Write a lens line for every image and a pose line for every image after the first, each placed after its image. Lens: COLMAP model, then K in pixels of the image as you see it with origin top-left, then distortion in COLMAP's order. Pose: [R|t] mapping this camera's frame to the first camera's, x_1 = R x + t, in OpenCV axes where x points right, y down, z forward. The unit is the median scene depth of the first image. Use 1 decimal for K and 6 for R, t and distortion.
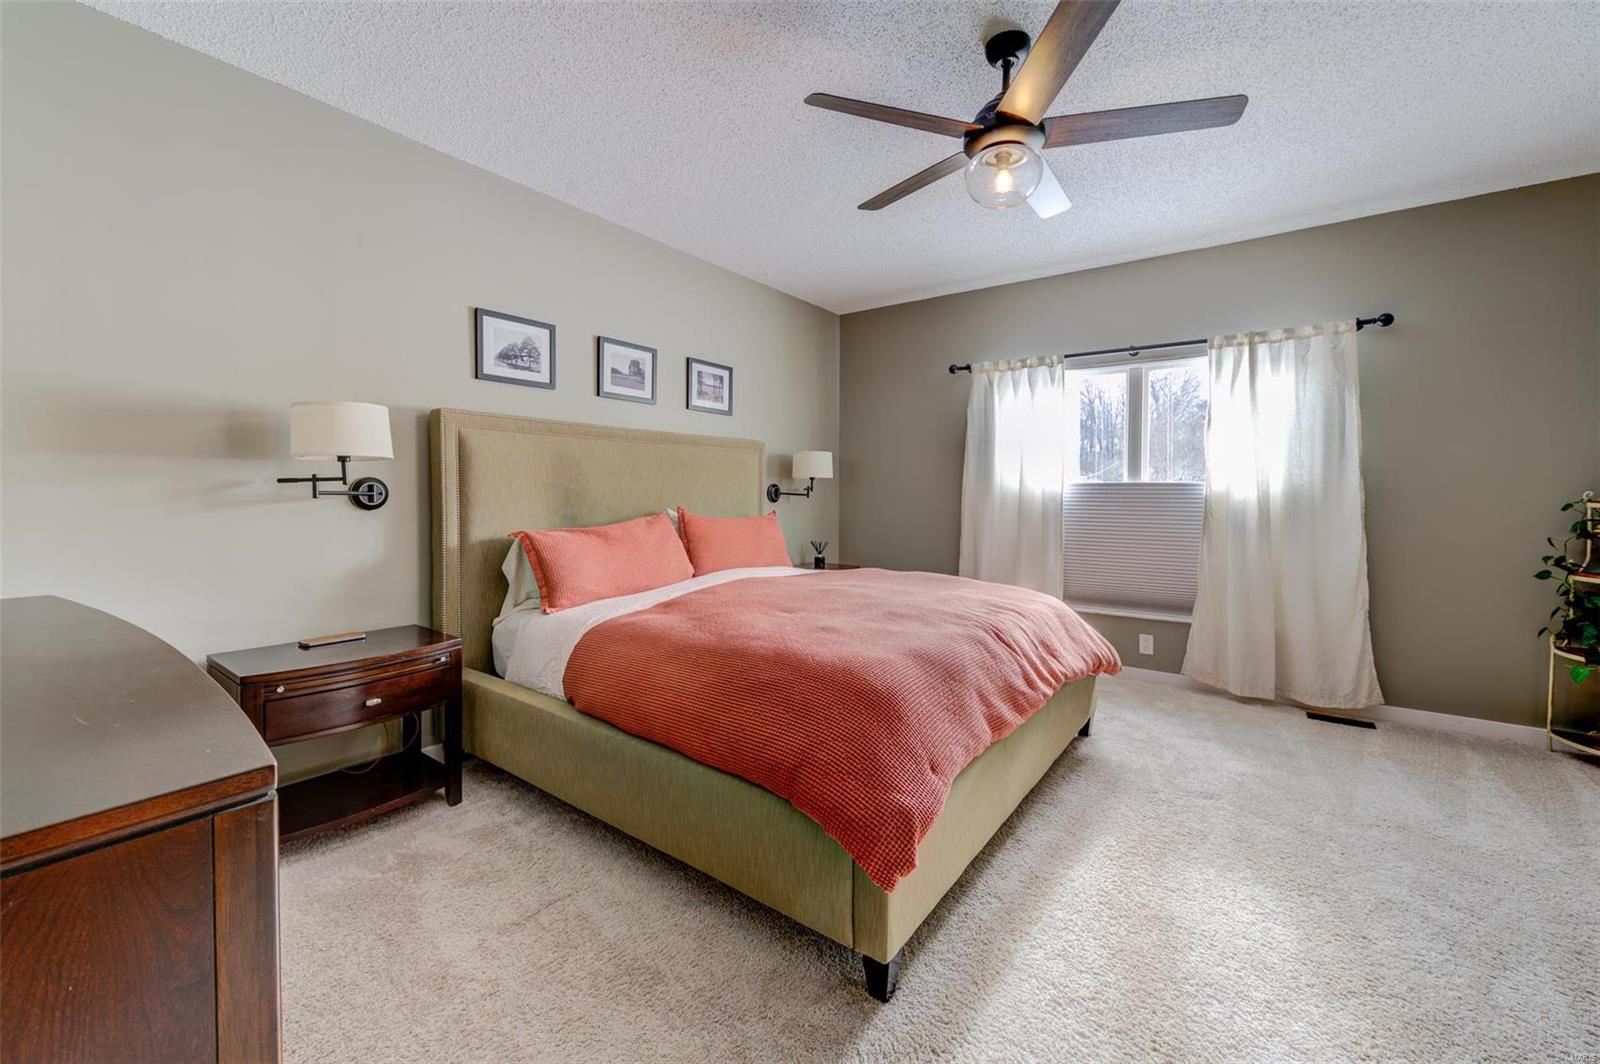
lens RADIAL K [[630.3, 0, 796.1], [0, 630.3, 519.0], [0, 0, 1]] dist [0.000694, 0.000014]
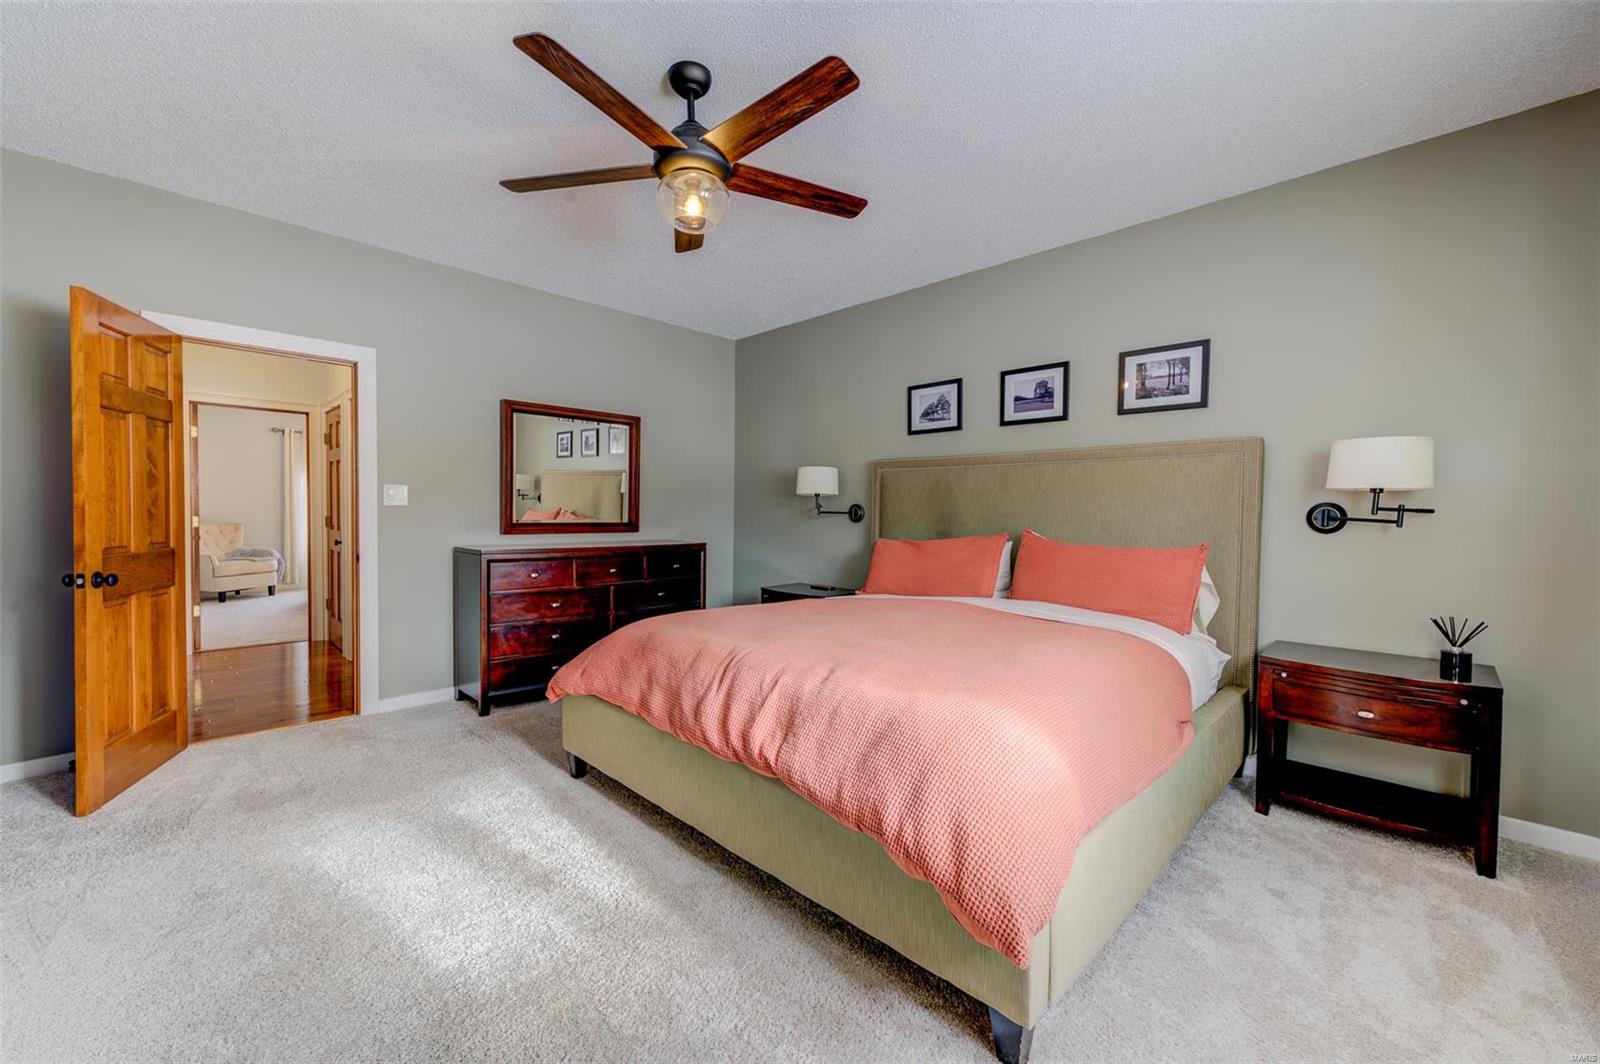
lens RADIAL K [[629.6, 0, 821.8], [0, 629.6, 533.4], [0, 0, 1]] dist [0.001600, 0.000139]
pose [[-0.116656, 0.029725, -0.992727, 0.789231], [-0.053485, 0.997913, 0.036166, -0.029419], [0.991731, 0.057315, -0.114823, 0.792740]]
